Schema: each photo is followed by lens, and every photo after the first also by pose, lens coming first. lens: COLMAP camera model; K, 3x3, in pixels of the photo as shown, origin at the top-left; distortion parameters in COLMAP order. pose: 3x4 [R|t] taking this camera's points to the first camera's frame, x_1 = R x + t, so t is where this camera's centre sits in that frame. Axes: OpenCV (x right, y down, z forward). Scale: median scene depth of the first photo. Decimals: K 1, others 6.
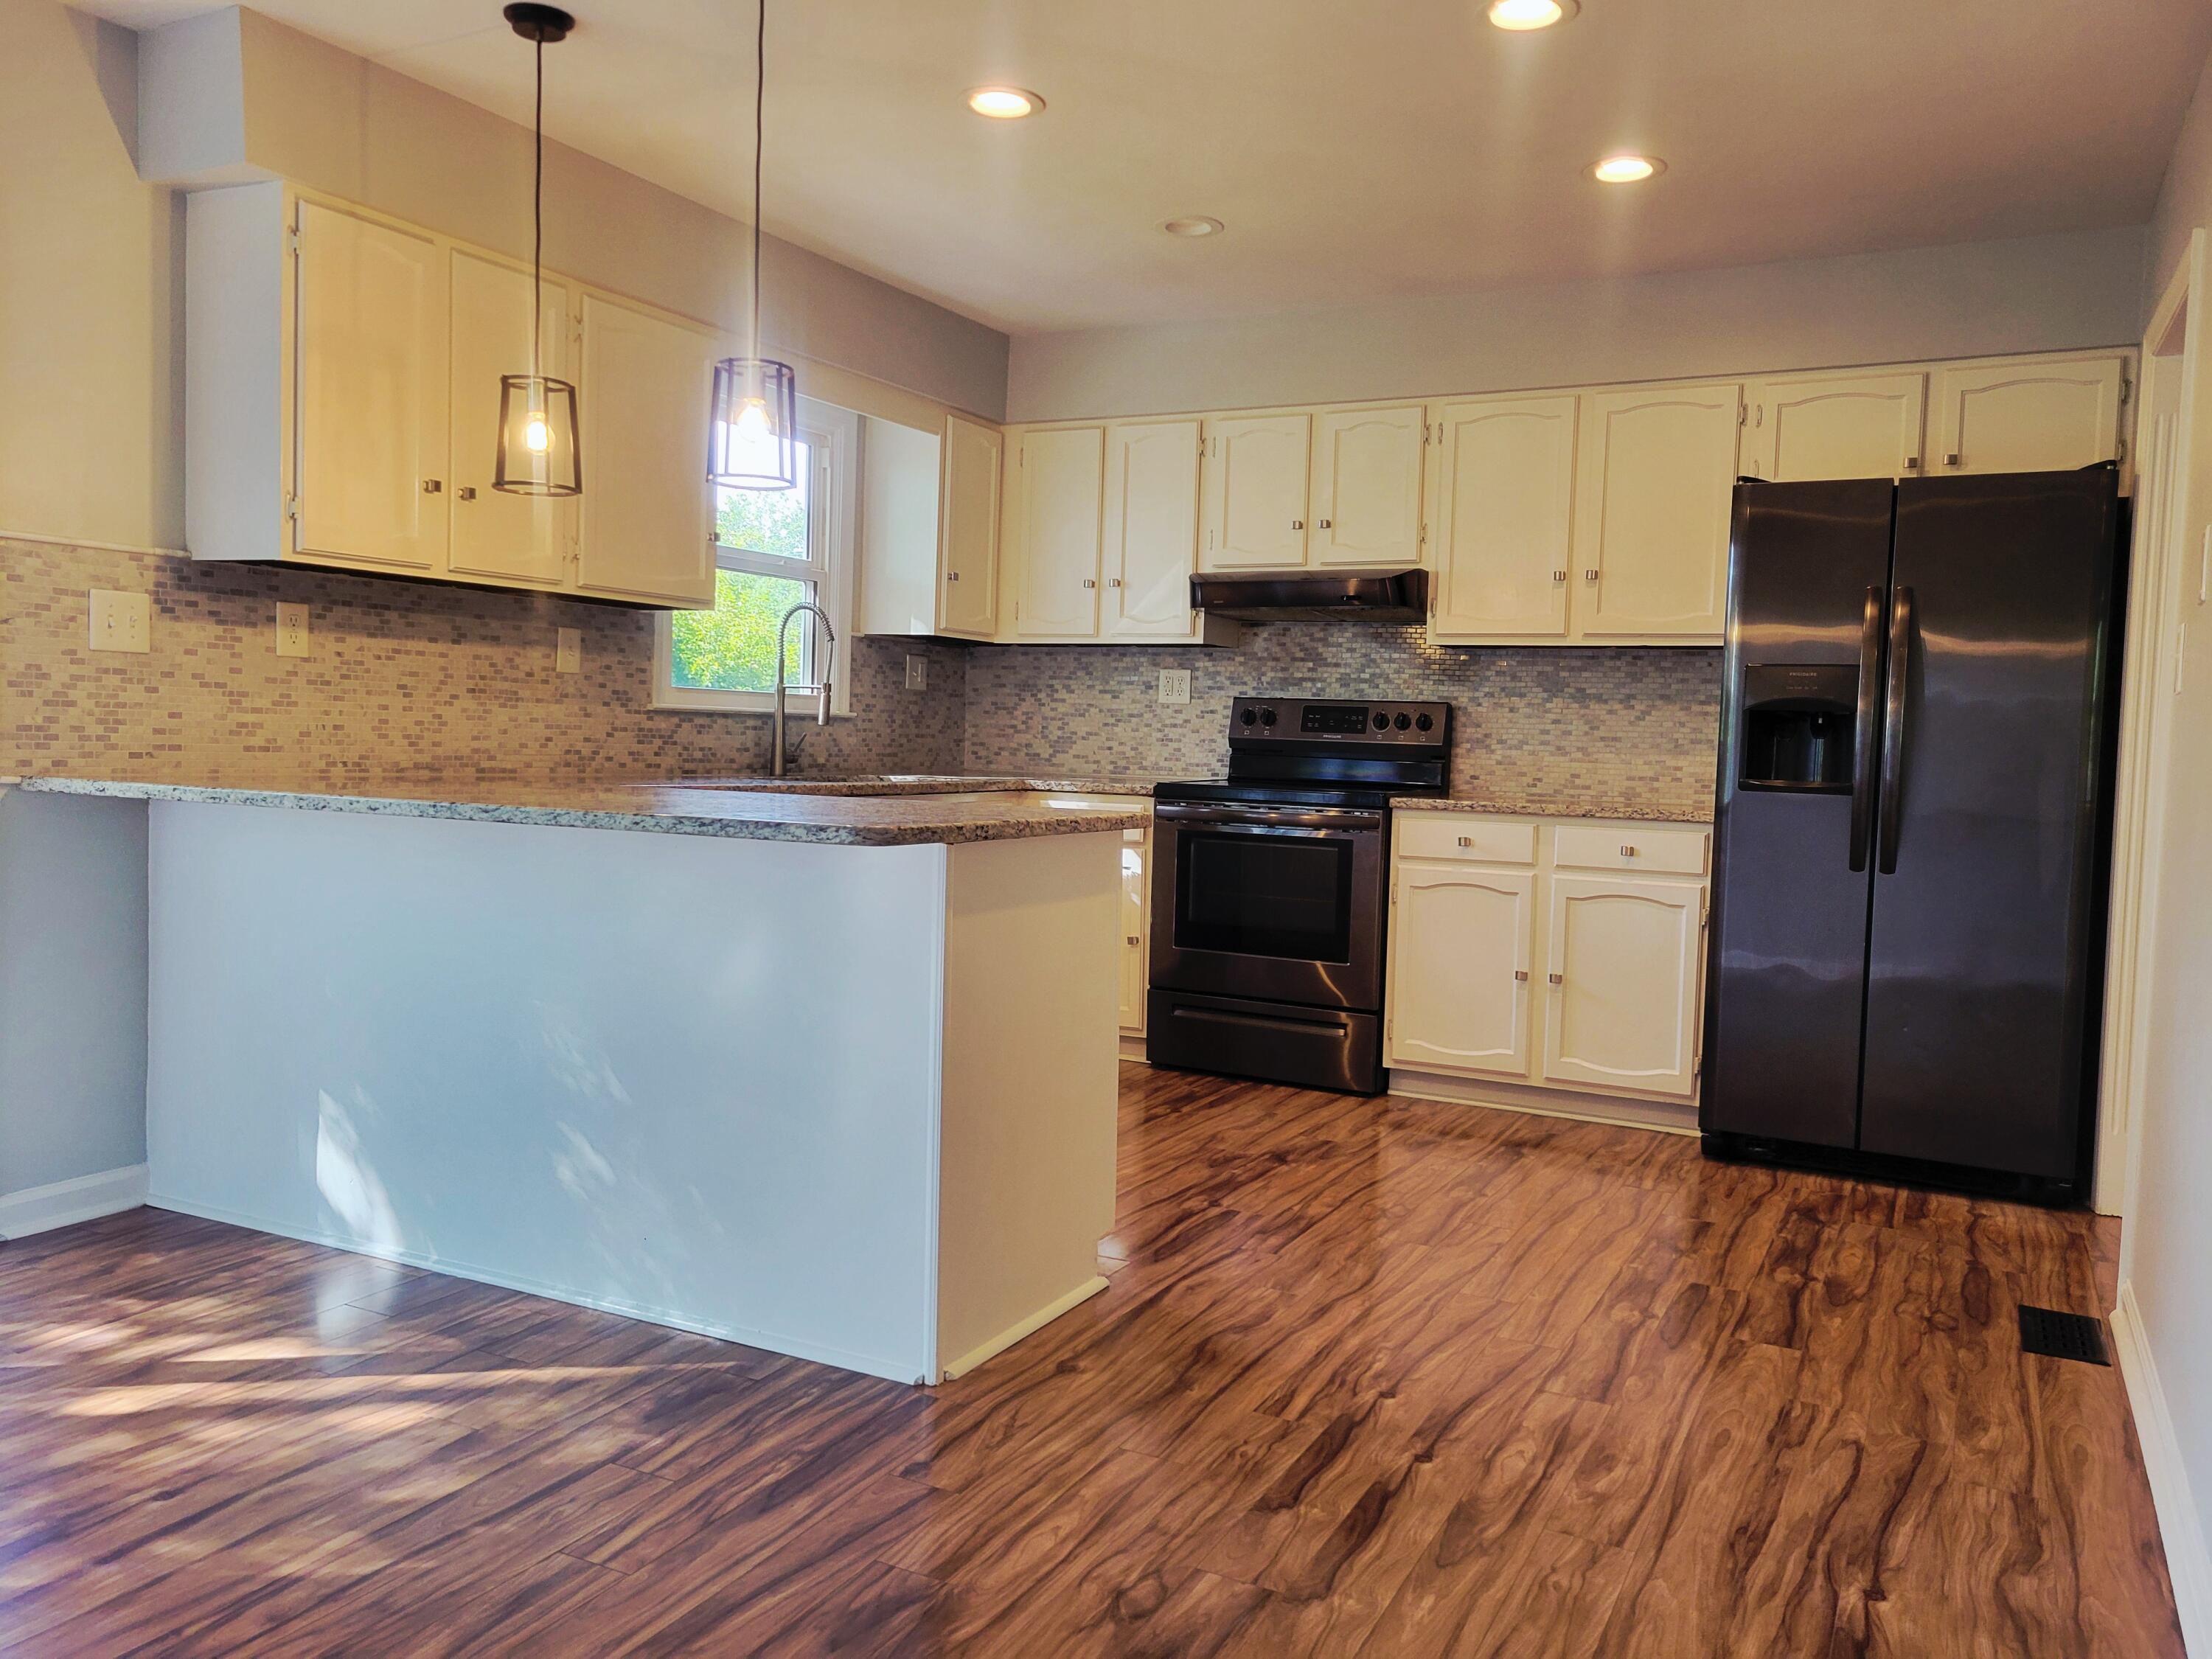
lens RADIAL K [[1630.9, 0, 1081.2], [0, 1630.9, 840.9], [0, 0, 1]] dist [0.049391, -0.042061]
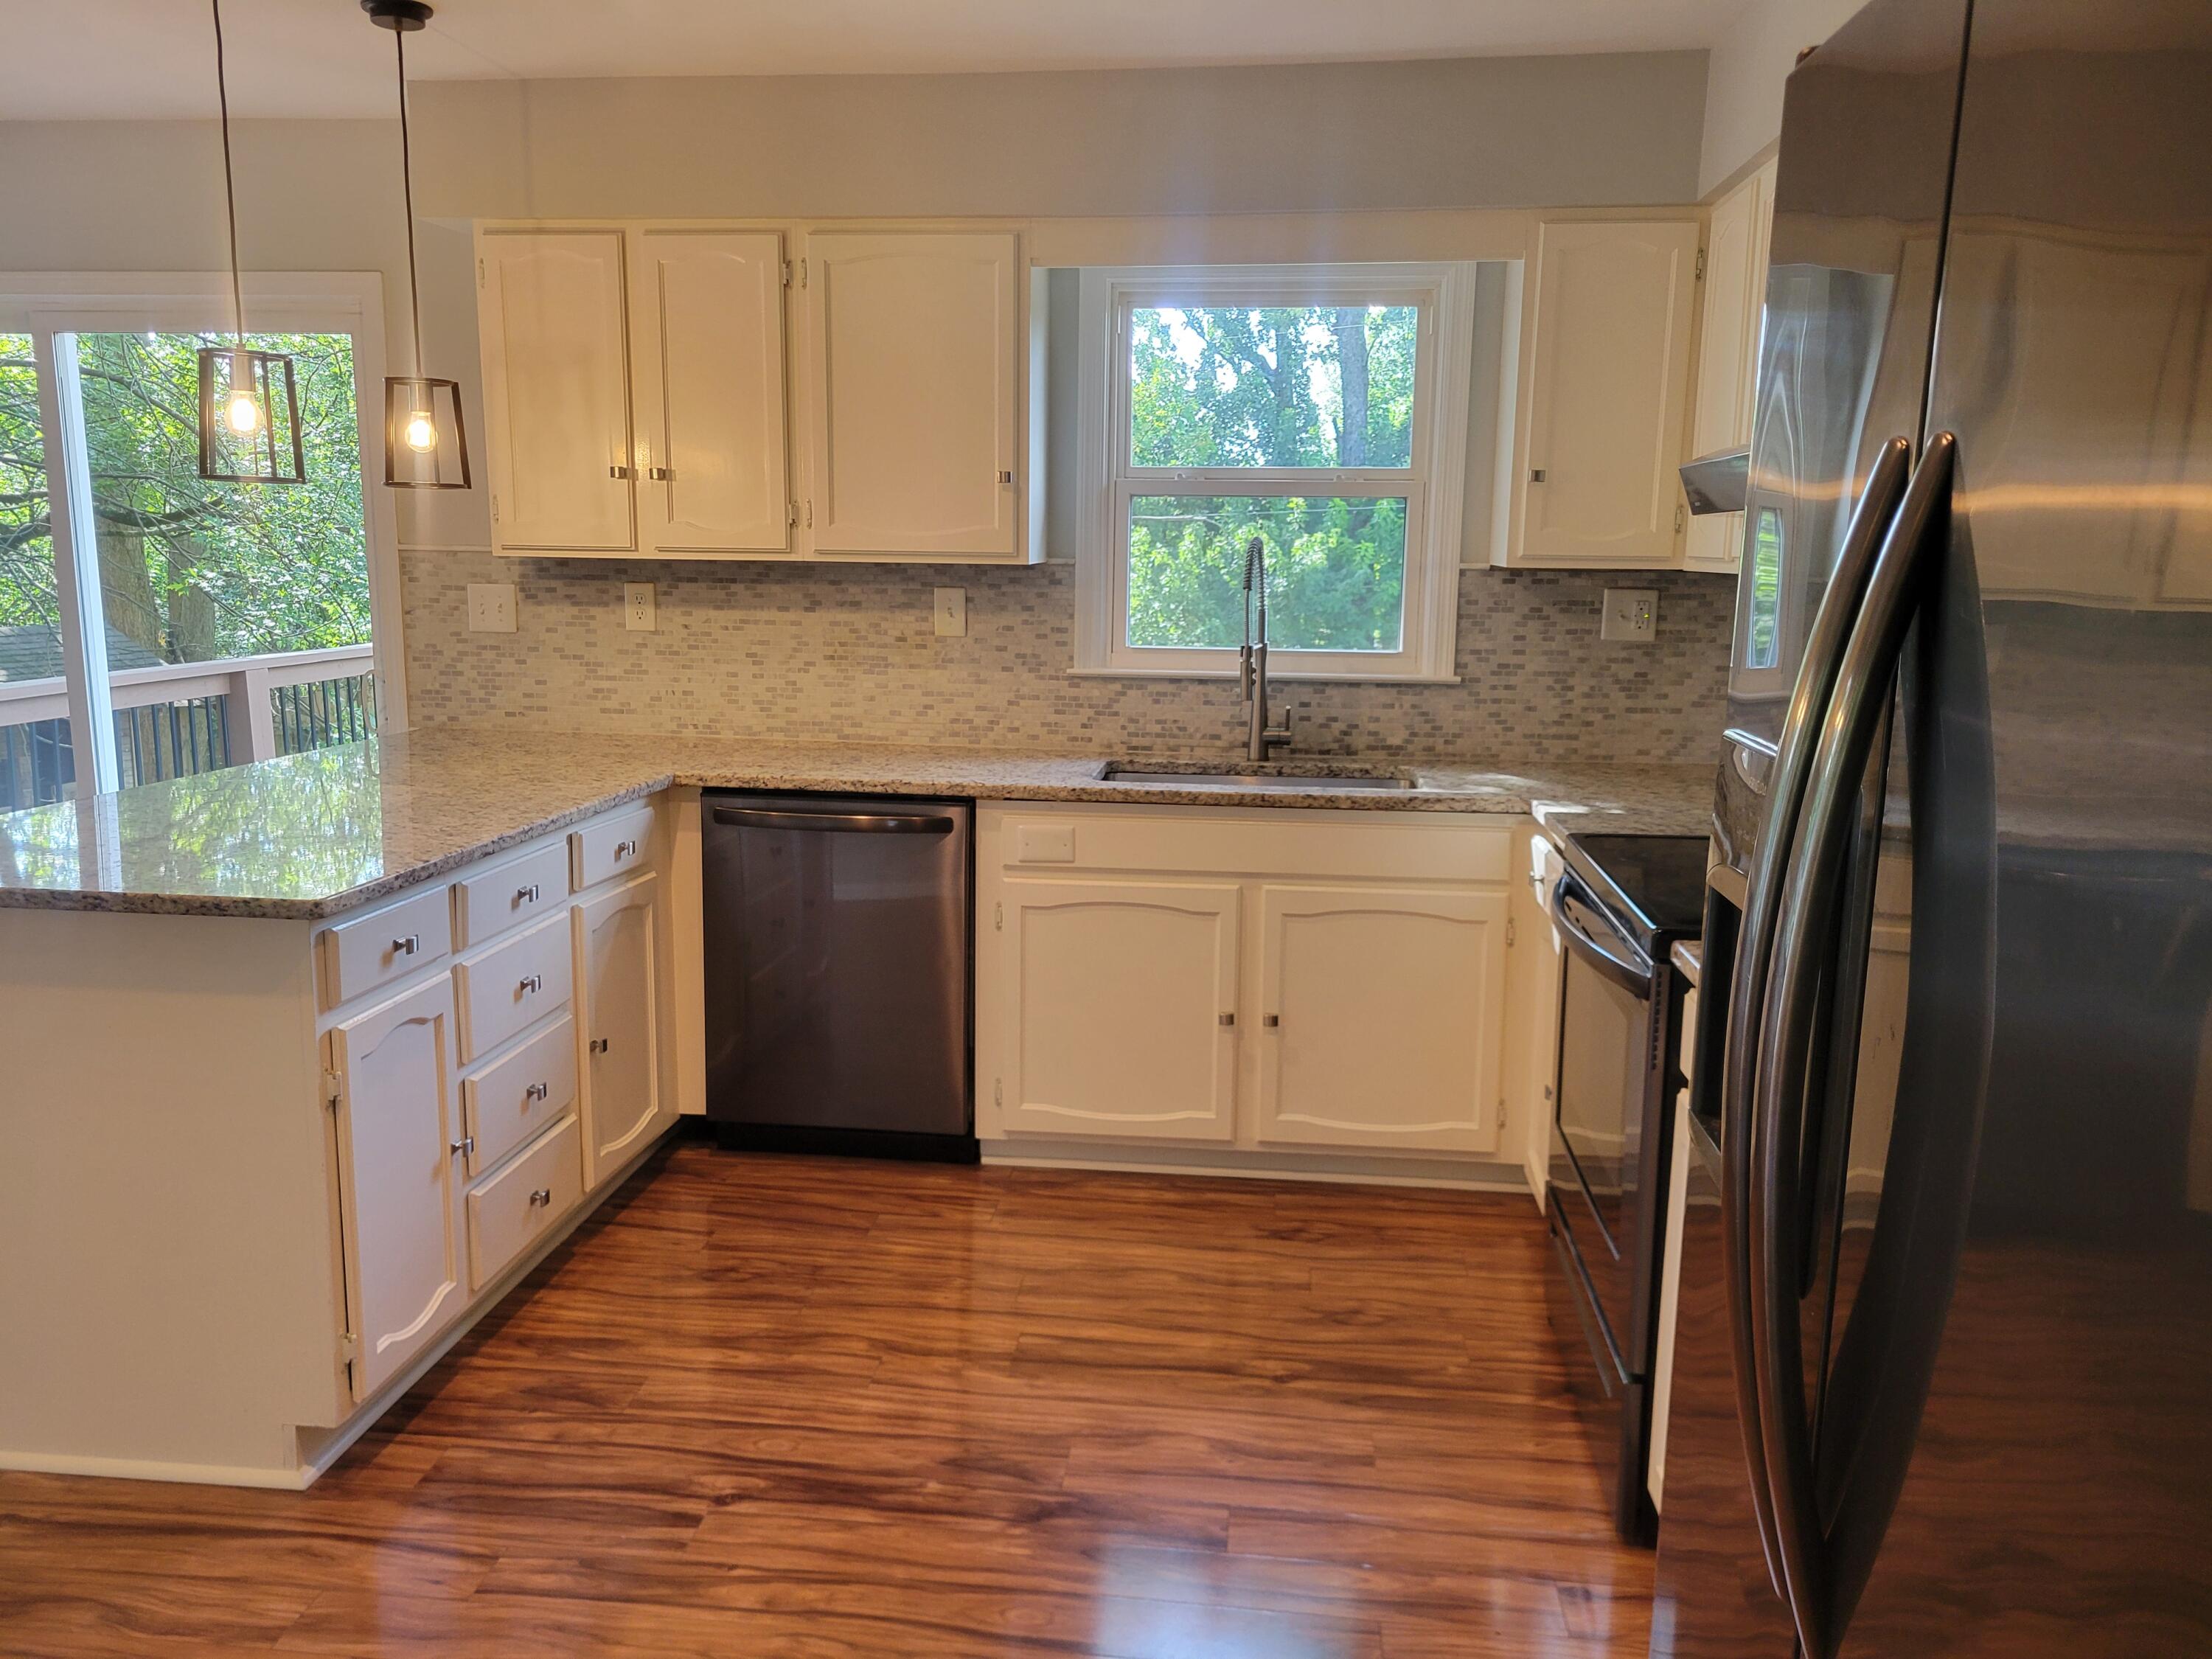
lens RADIAL K [[1630.9, 0, 1108.7], [0, 1630.9, 829.0], [0, 0, 1]] dist [0.049391, -0.042061]
pose [[0.382979, 0.134043, -0.913980, 0.647606], [-0.062453, 0.990909, 0.119156, -0.122275], [0.921643, 0.011447, 0.387869, 0.803546]]
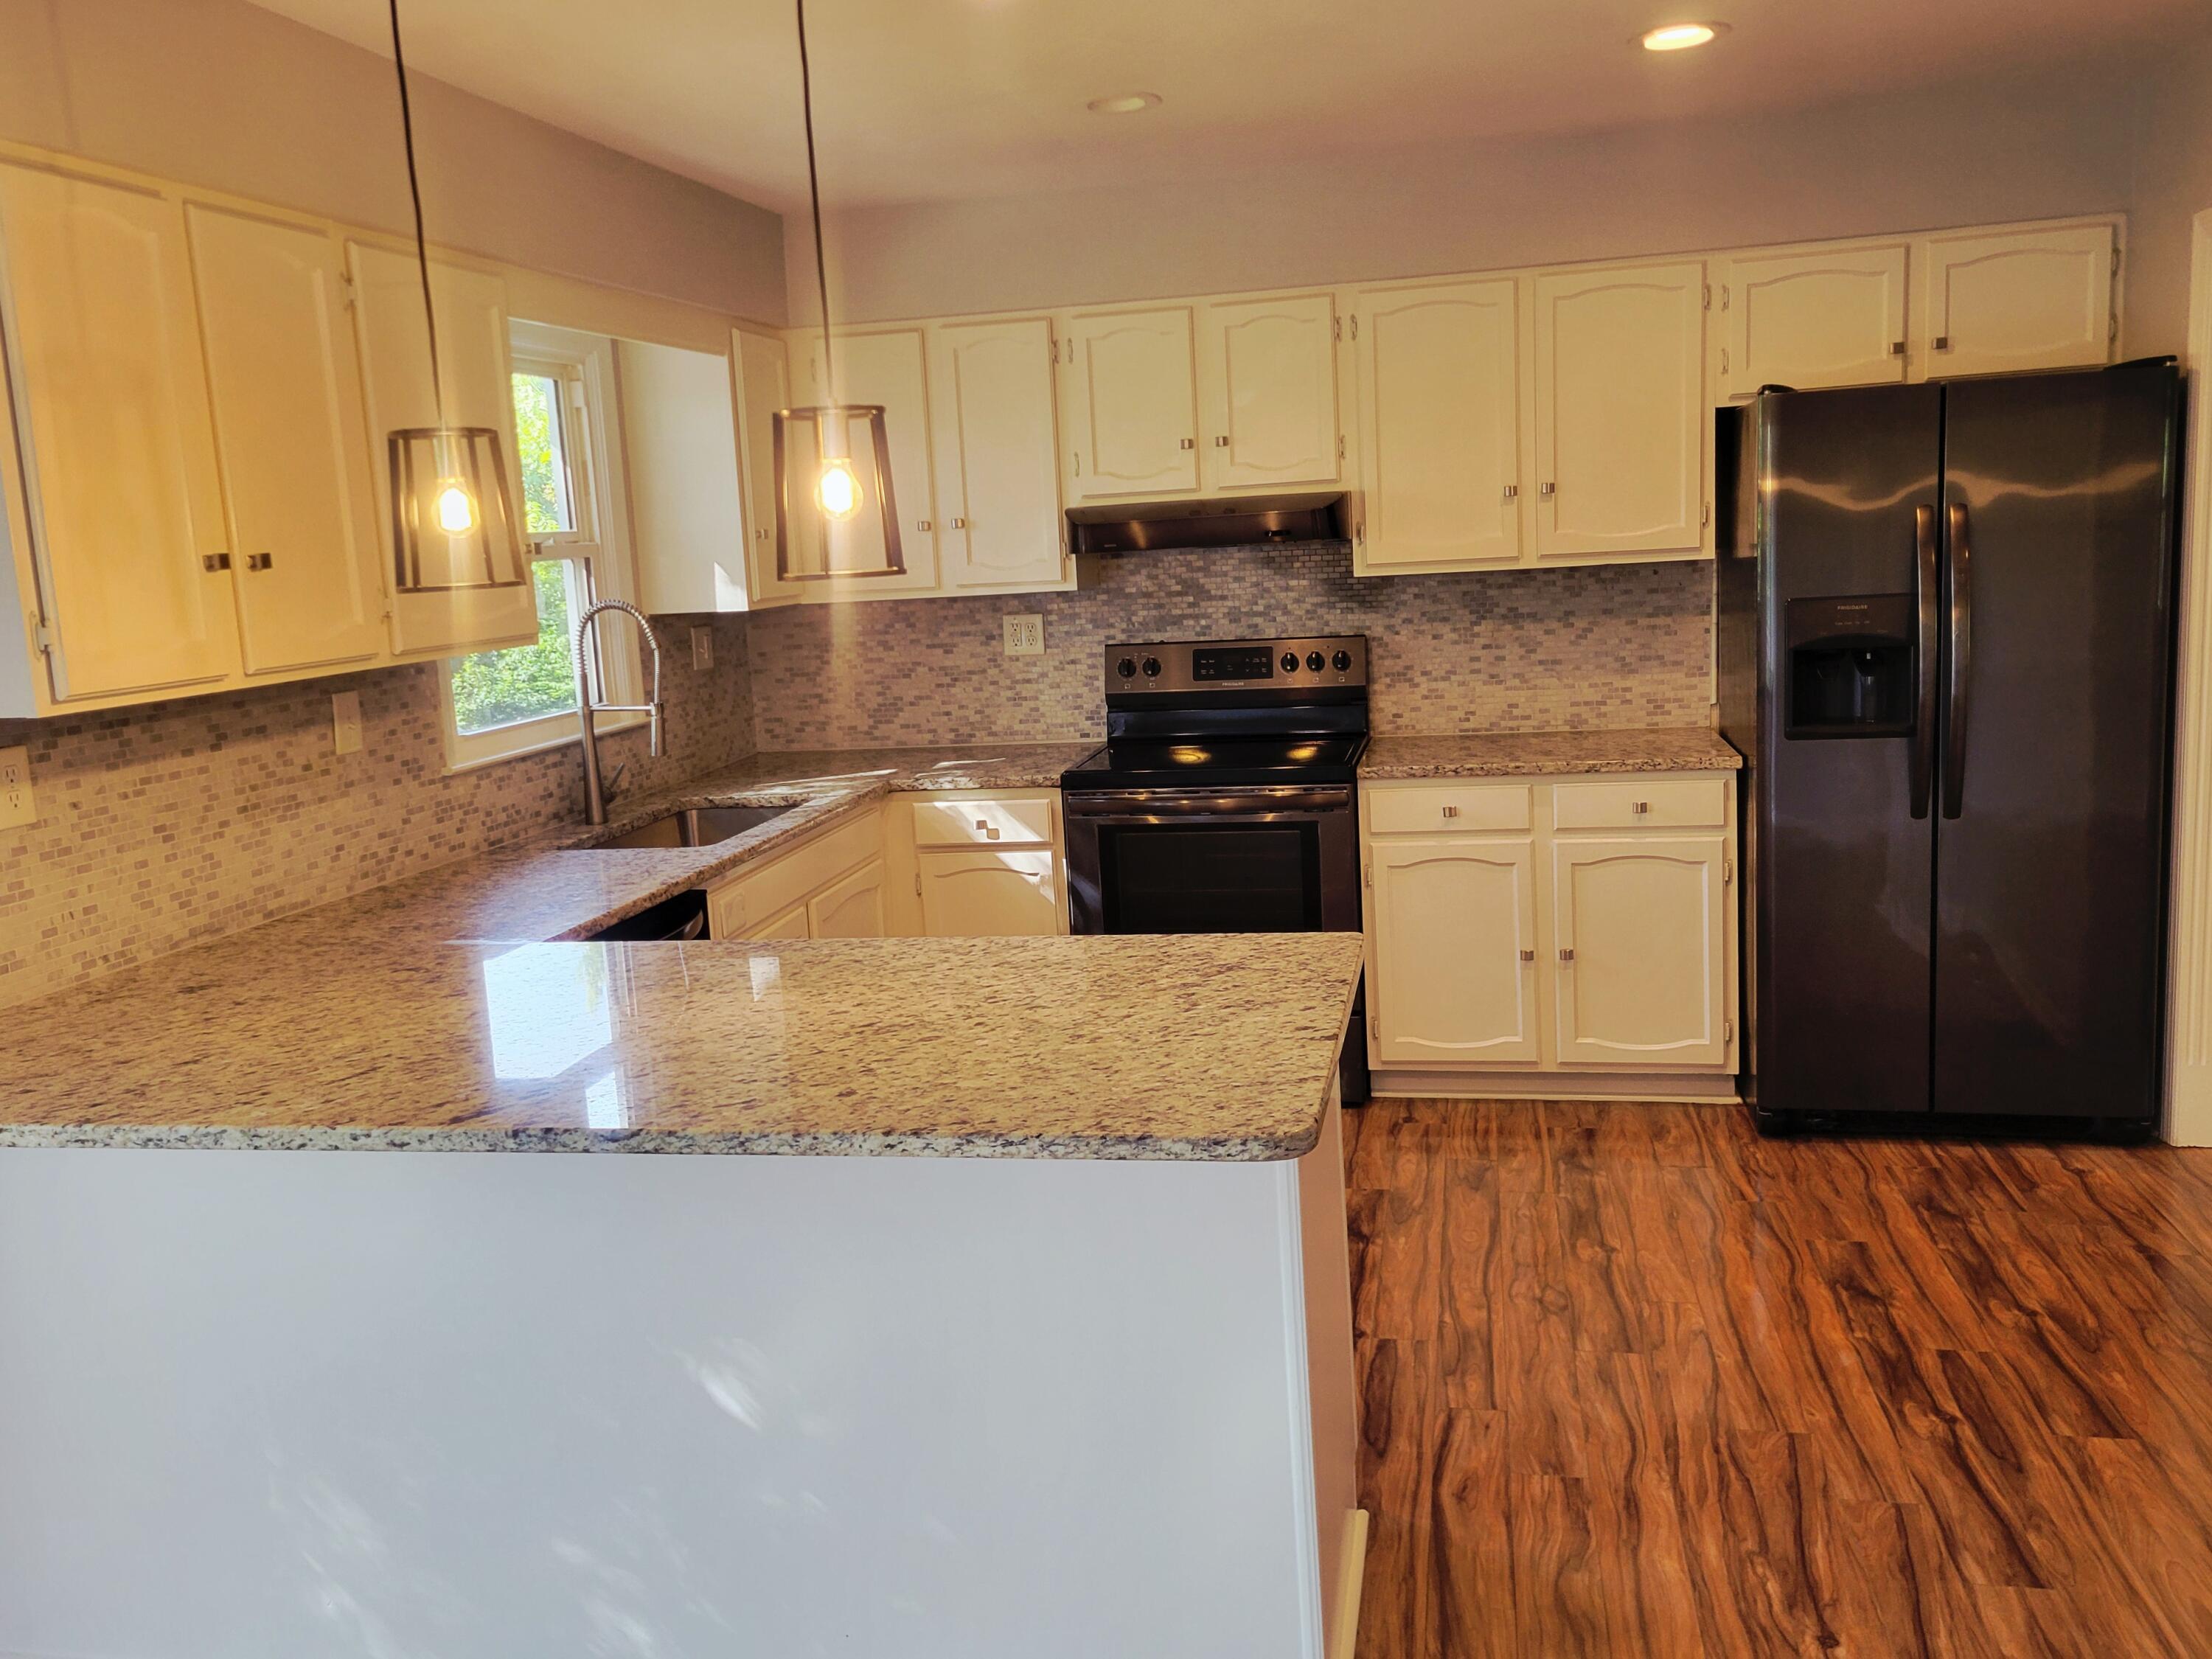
lens RADIAL K [[1752.2, 0, 1057.8], [0, 1752.2, 822.9], [0, 0, 1]] dist [0.053911, -0.045390]
pose [[0.960065, -0.131179, 0.247118, -0.231620], [0.107011, 0.988279, 0.108874, -0.137217], [-0.258504, -0.078082, 0.962849, 0.174318]]
